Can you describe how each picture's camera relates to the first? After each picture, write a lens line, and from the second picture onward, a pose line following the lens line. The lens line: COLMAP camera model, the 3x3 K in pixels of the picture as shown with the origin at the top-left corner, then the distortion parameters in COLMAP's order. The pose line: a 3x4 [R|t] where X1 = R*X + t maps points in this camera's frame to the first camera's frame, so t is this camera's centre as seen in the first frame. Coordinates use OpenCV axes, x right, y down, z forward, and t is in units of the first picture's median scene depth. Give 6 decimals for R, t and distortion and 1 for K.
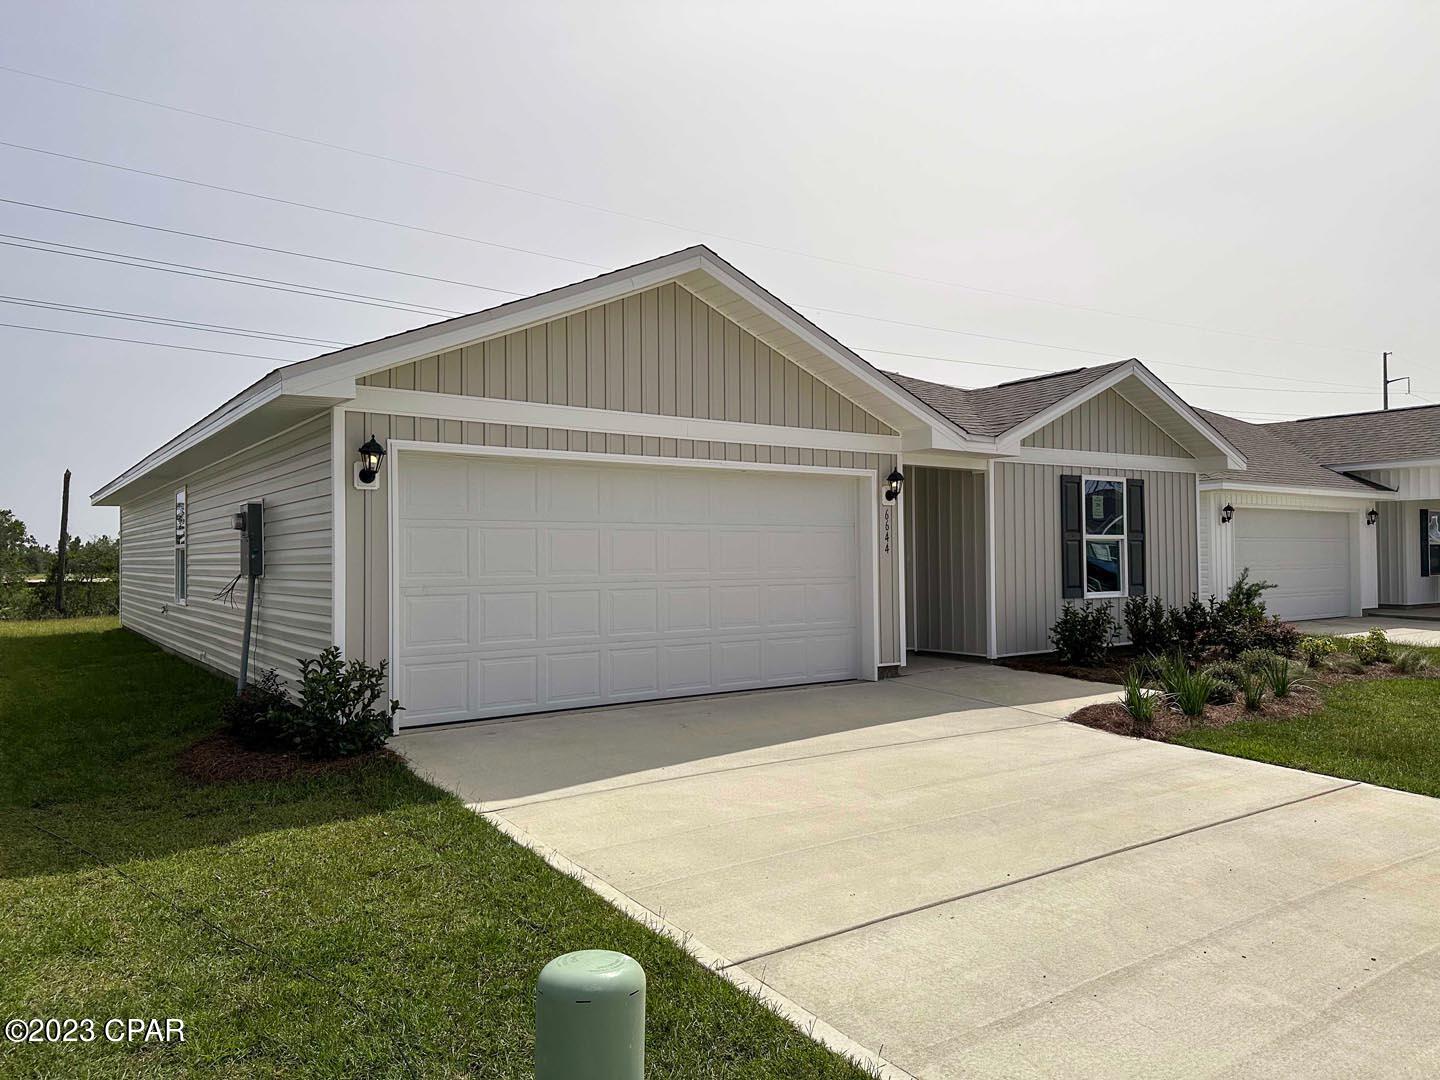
lens RADIAL K [[1007.4, 0, 719.1], [0, 1007.4, 527.3], [0, 0, 1]] dist [0.053213, -0.003787]
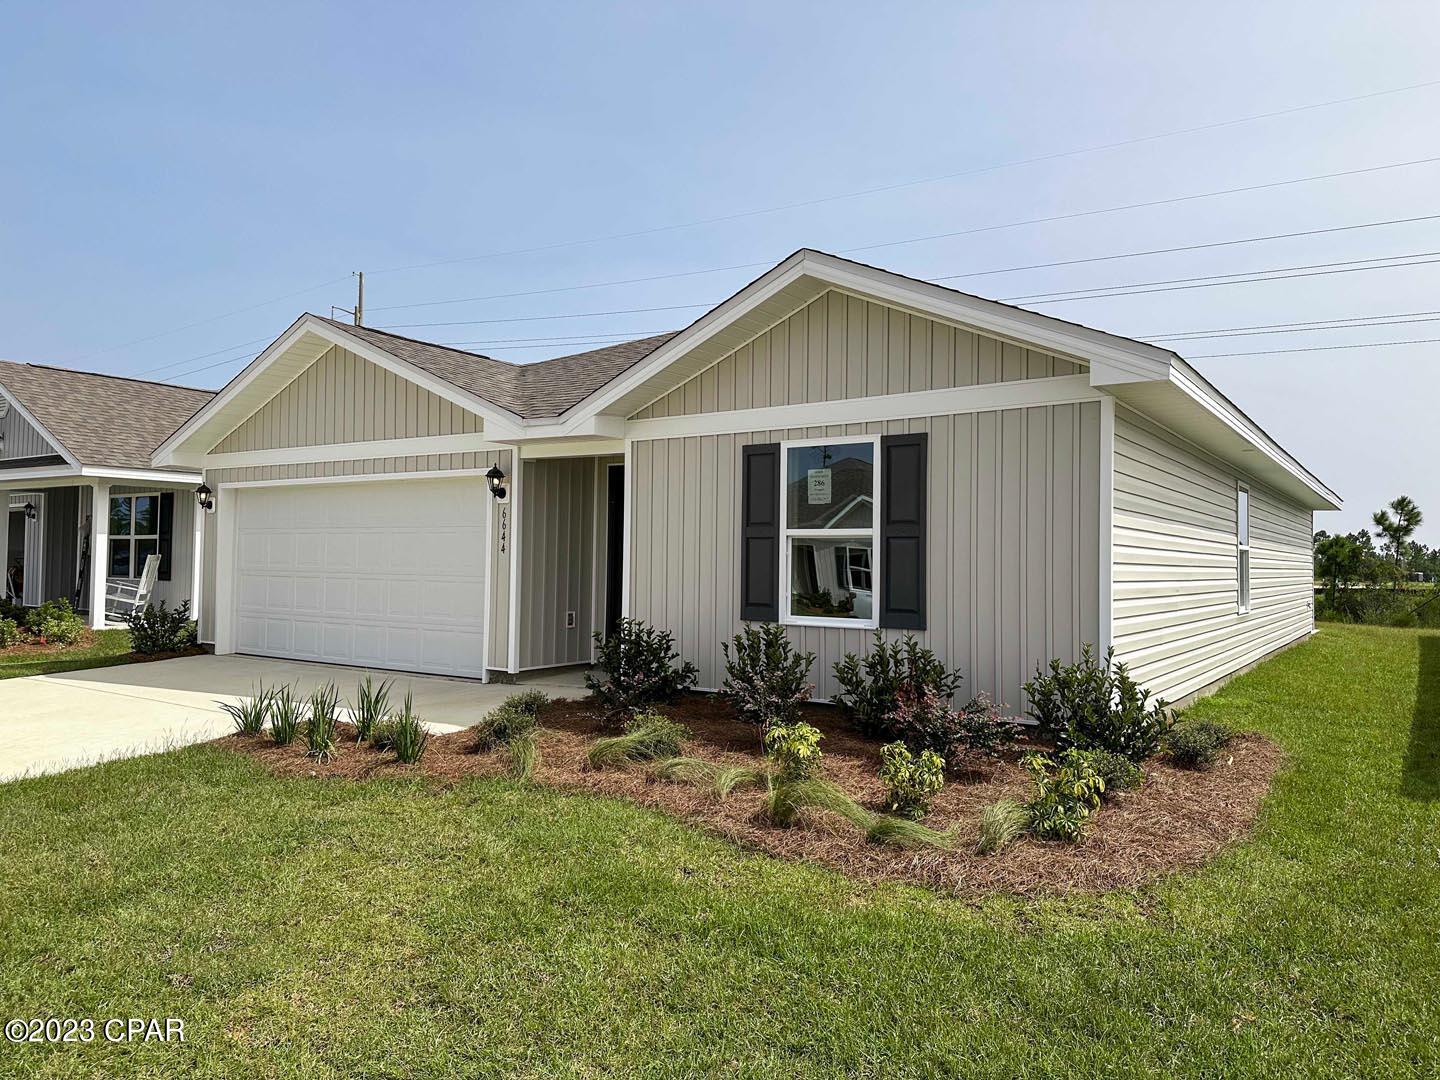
lens RADIAL K [[1101.6, 0, 721.6], [0, 1101.6, 541.9], [0, 0, 1]] dist [0.000707, -0.002629]
pose [[0.334864, -0.003064, -0.942261, 1.137743], [0.016183, 0.999866, 0.002500, 0.014374], [0.942127, -0.016086, 0.334869, 0.785862]]
